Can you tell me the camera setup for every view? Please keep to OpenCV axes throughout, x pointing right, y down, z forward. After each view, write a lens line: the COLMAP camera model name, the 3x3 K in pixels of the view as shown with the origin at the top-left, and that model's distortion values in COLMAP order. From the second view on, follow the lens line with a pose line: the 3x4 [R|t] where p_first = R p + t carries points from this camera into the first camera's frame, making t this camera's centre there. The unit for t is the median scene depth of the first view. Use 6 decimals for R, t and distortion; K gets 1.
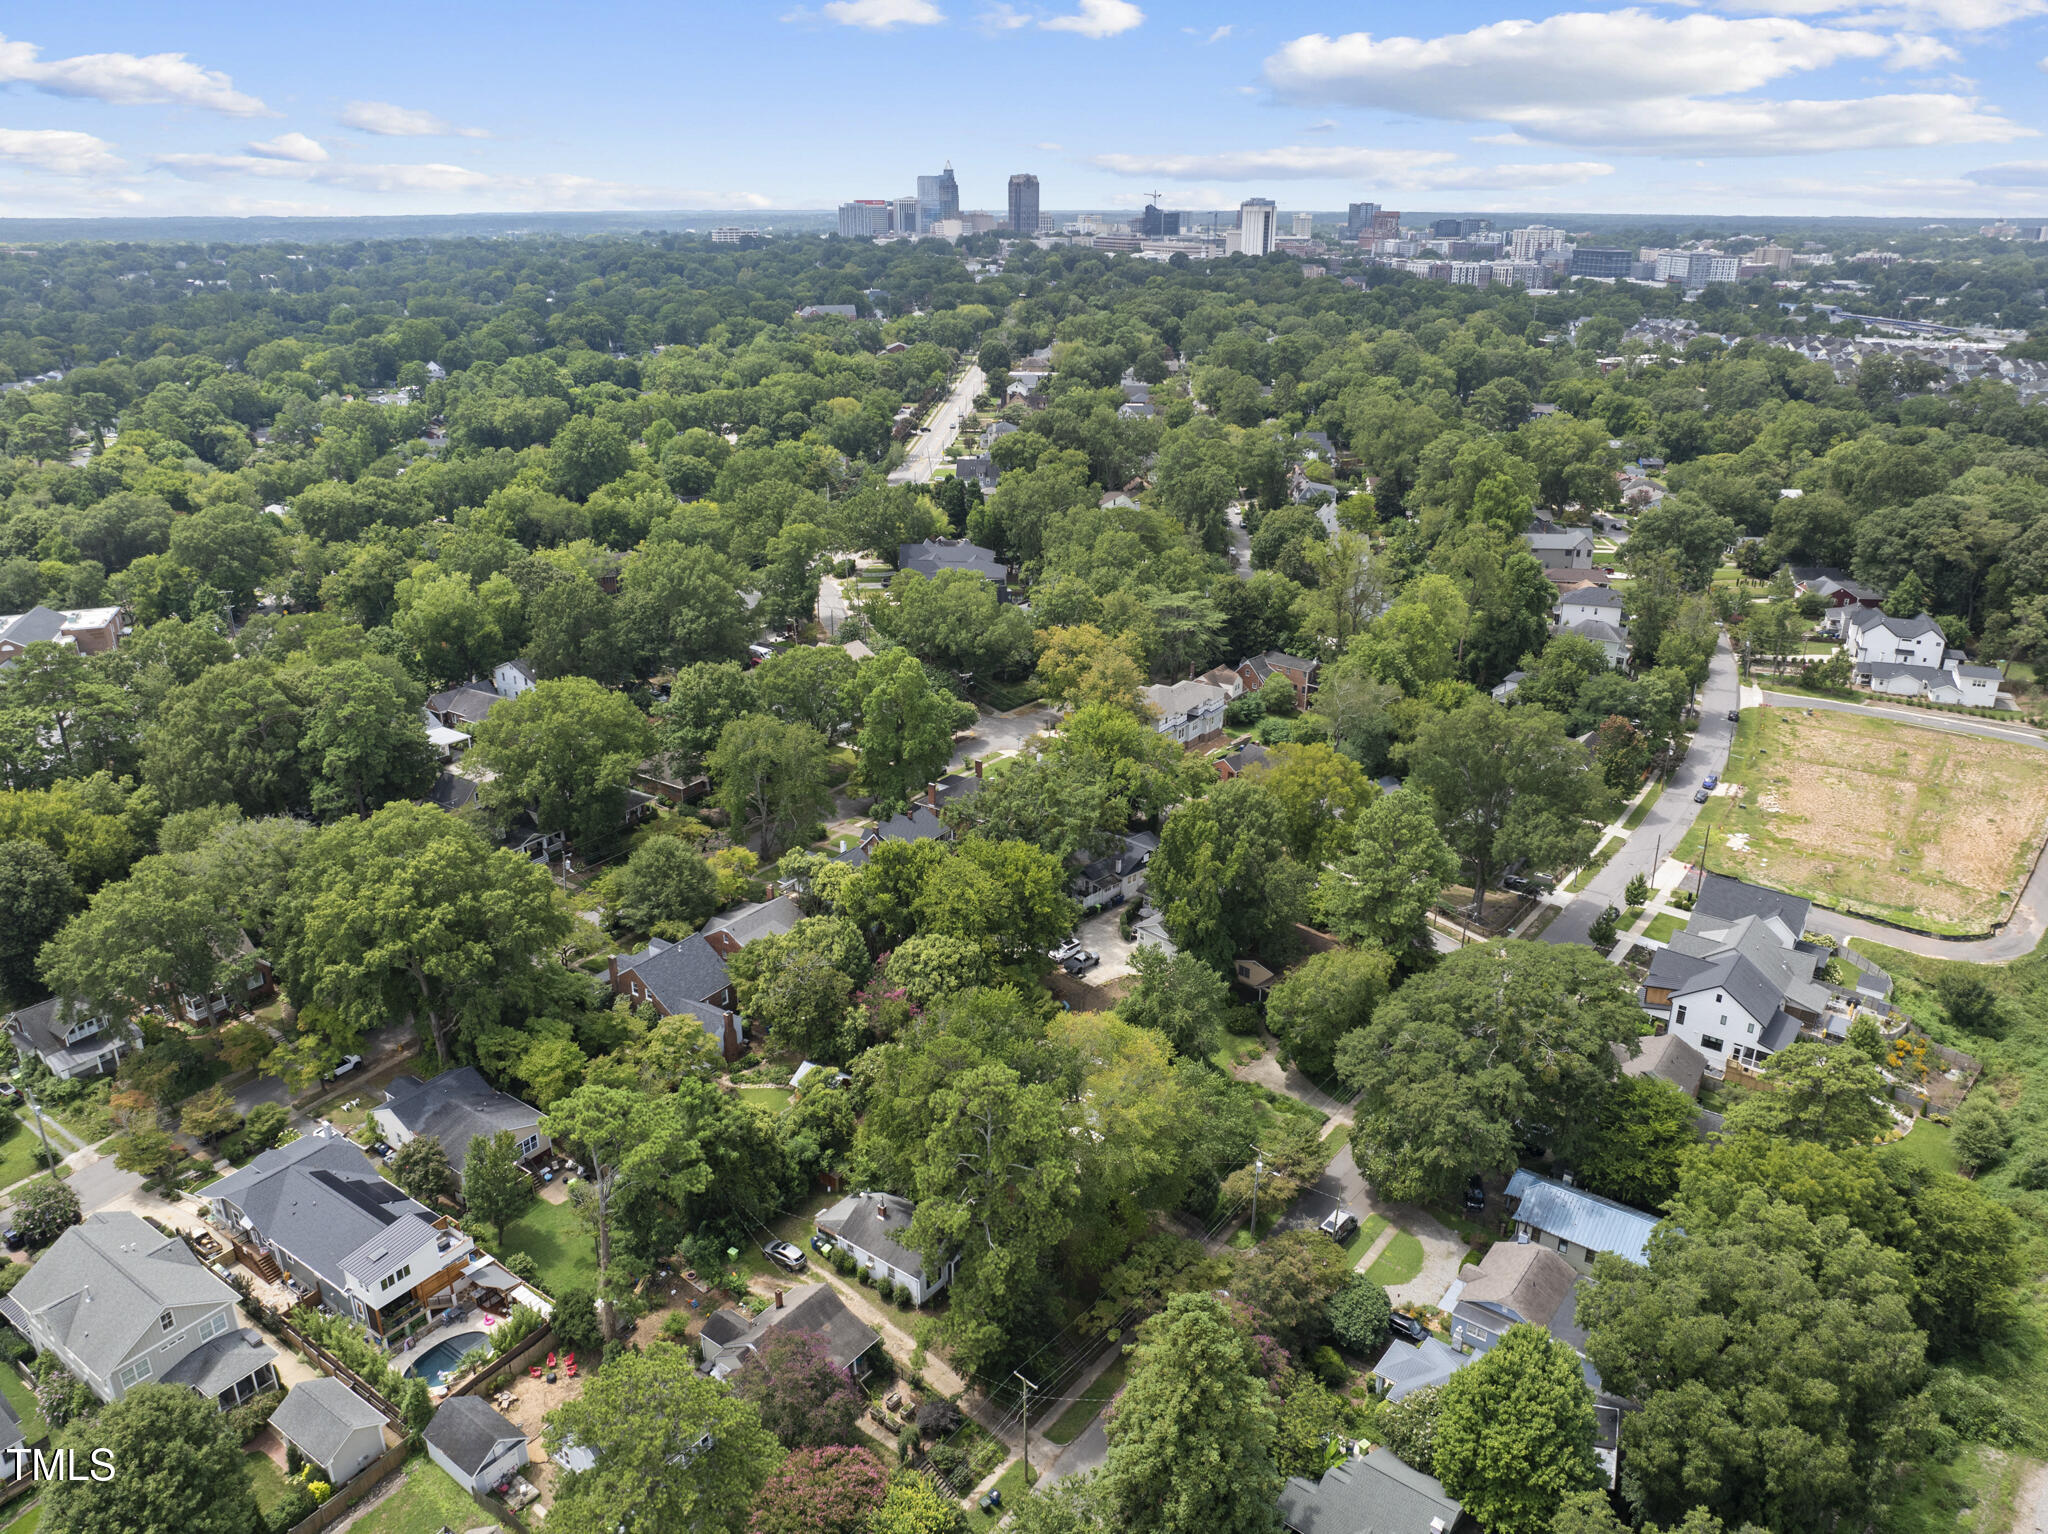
lens RADIAL K [[1441.6, 0, 1028.6], [0, 1441.6, 773.5], [0, 0, 1]] dist [-0.057255, 0.027416]
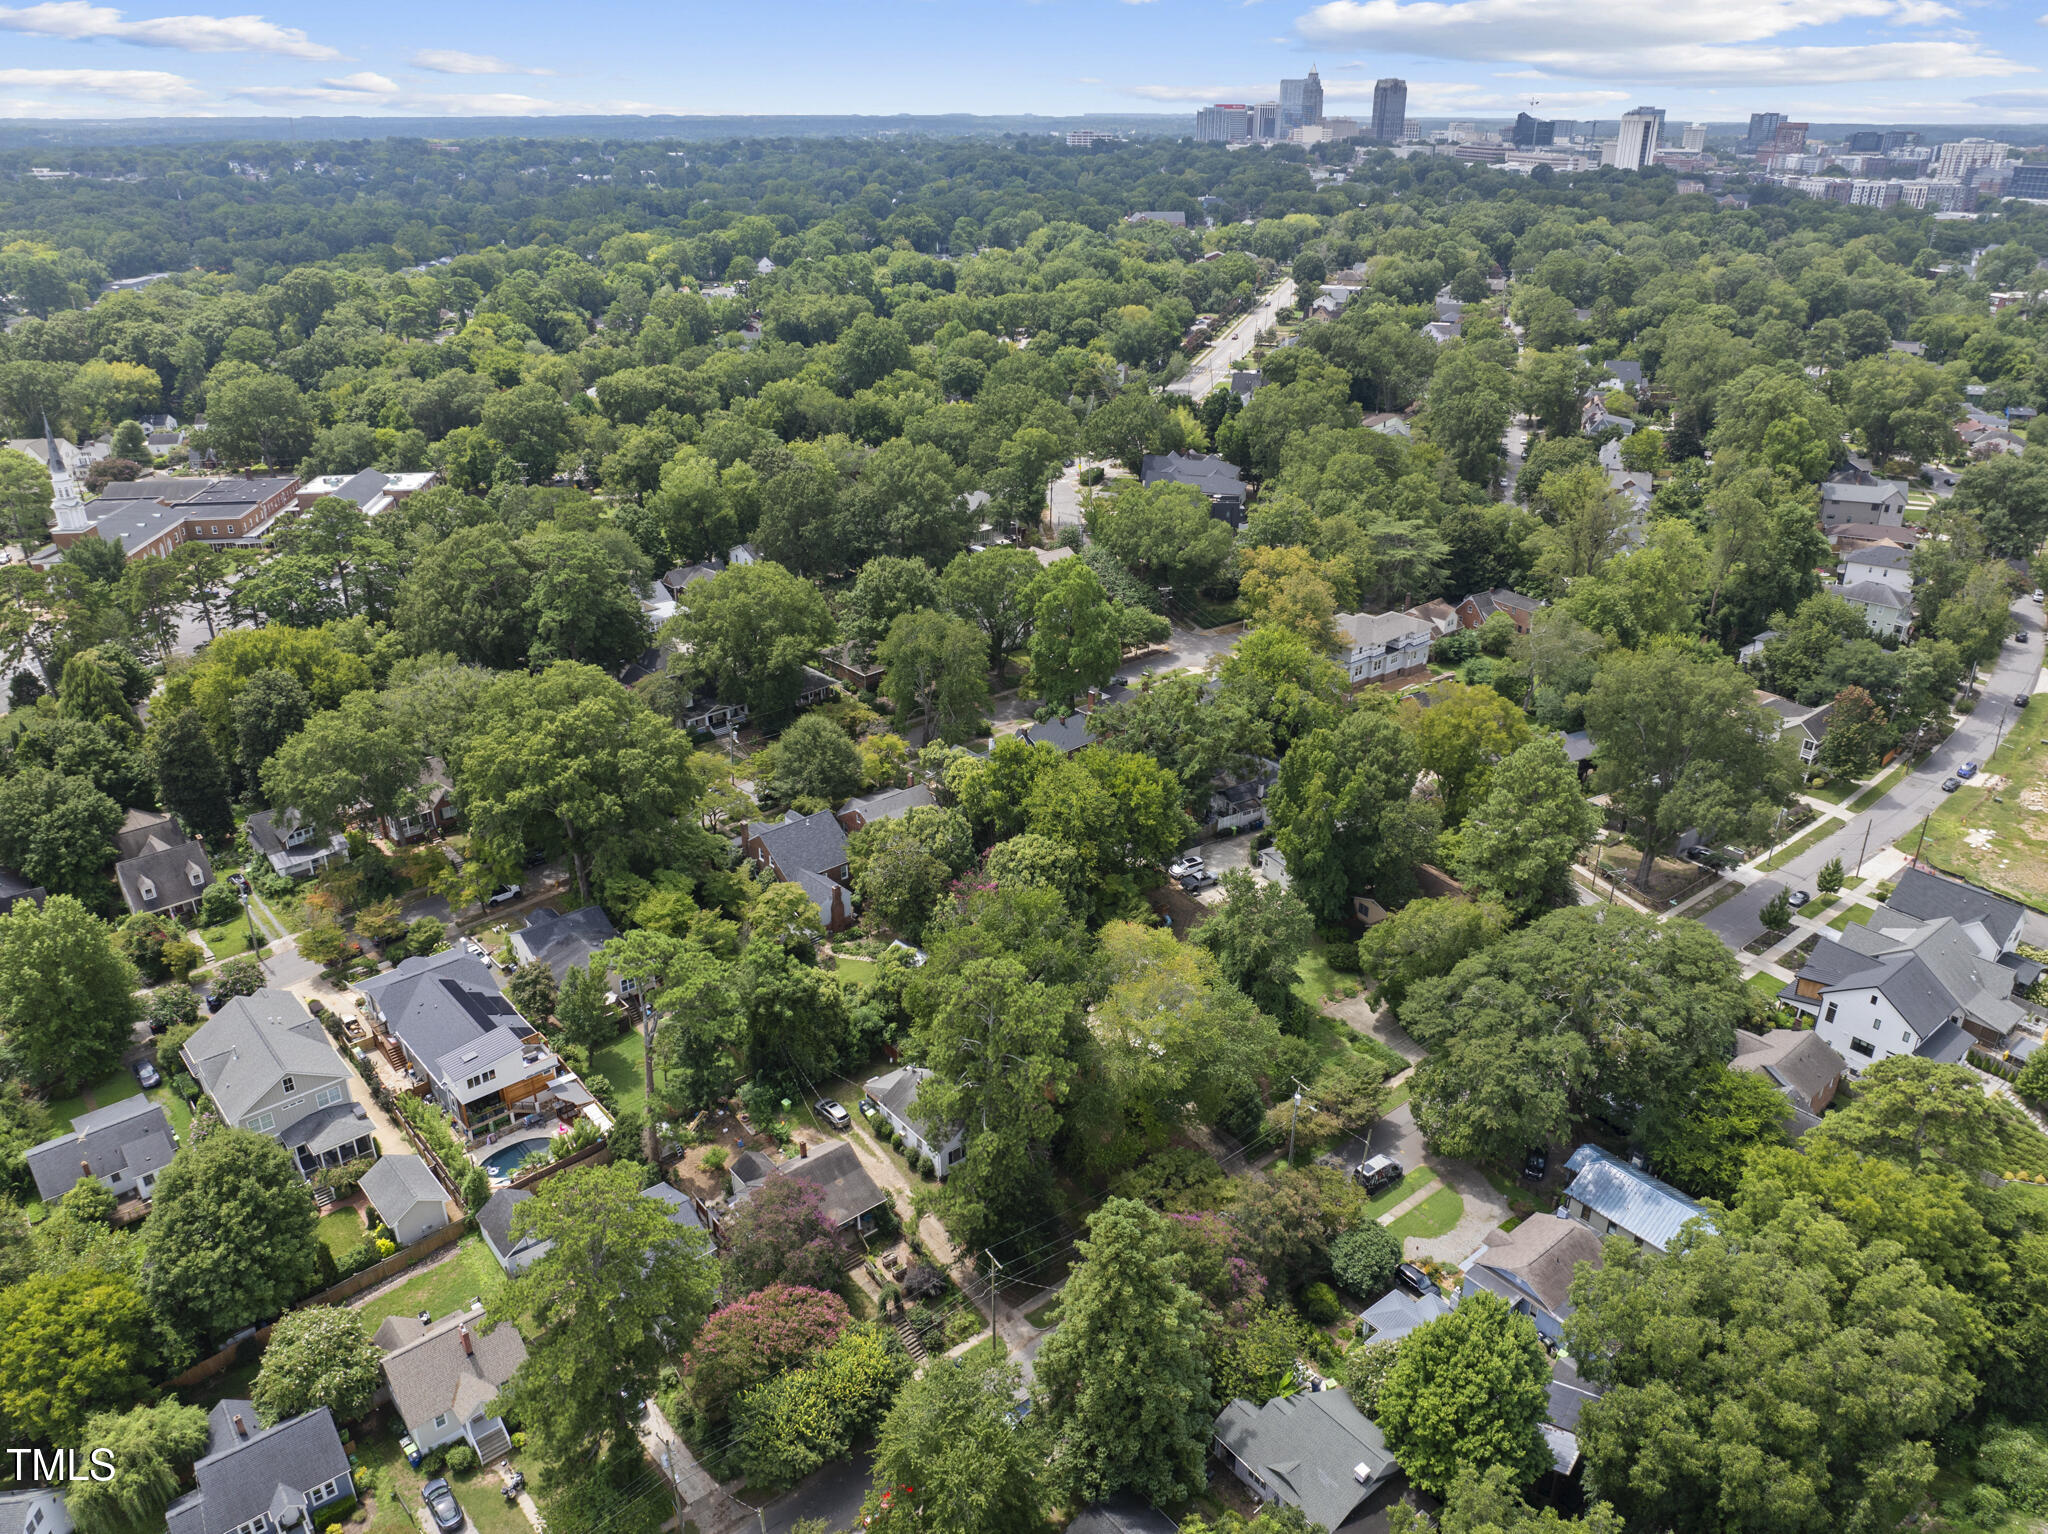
lens RADIAL K [[1441.6, 0, 1027.3], [0, 1441.6, 754.5], [0, 0, 1]] dist [-0.057255, 0.027416]
pose [[0.971596, 0.098255, -0.215283, 0.125305], [-0.088123, 0.994523, 0.056192, -0.001976], [0.219625, -0.035624, 0.974934, -0.001390]]
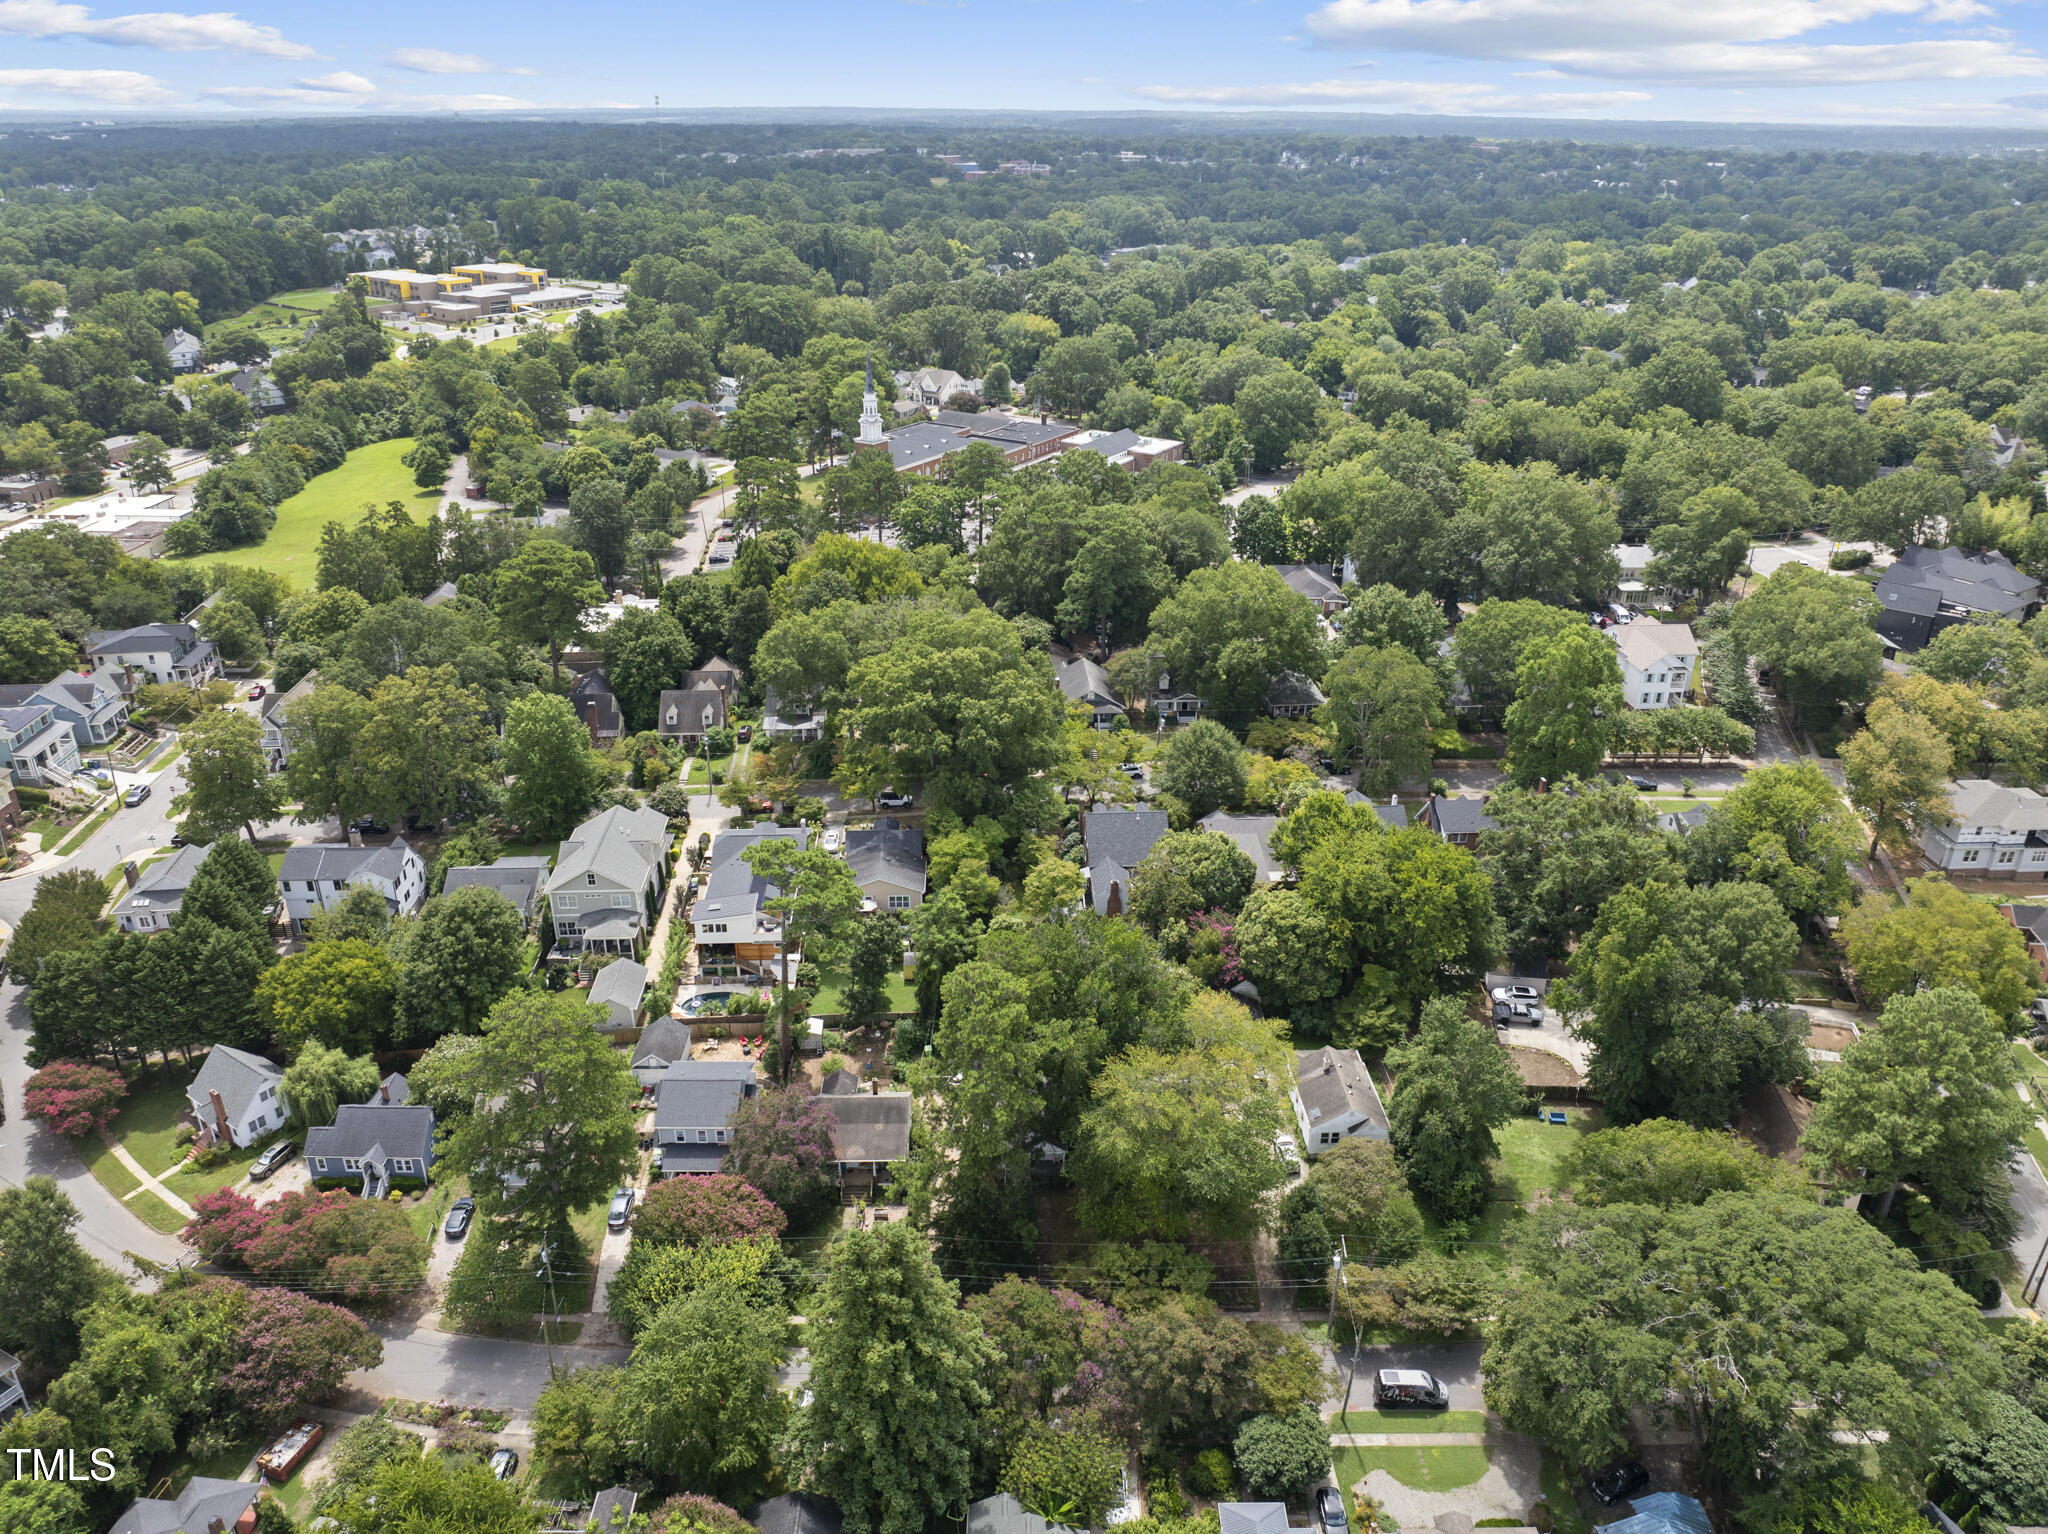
lens RADIAL K [[1441.6, 0, 1030.2], [0, 1441.6, 755.6], [0, 0, 1]] dist [-0.057255, 0.027416]
pose [[0.611481, 0.328214, -0.719977, 0.415193], [-0.295283, 0.938834, 0.177197, -0.077408], [0.734097, 0.104244, 0.670995, 0.193606]]
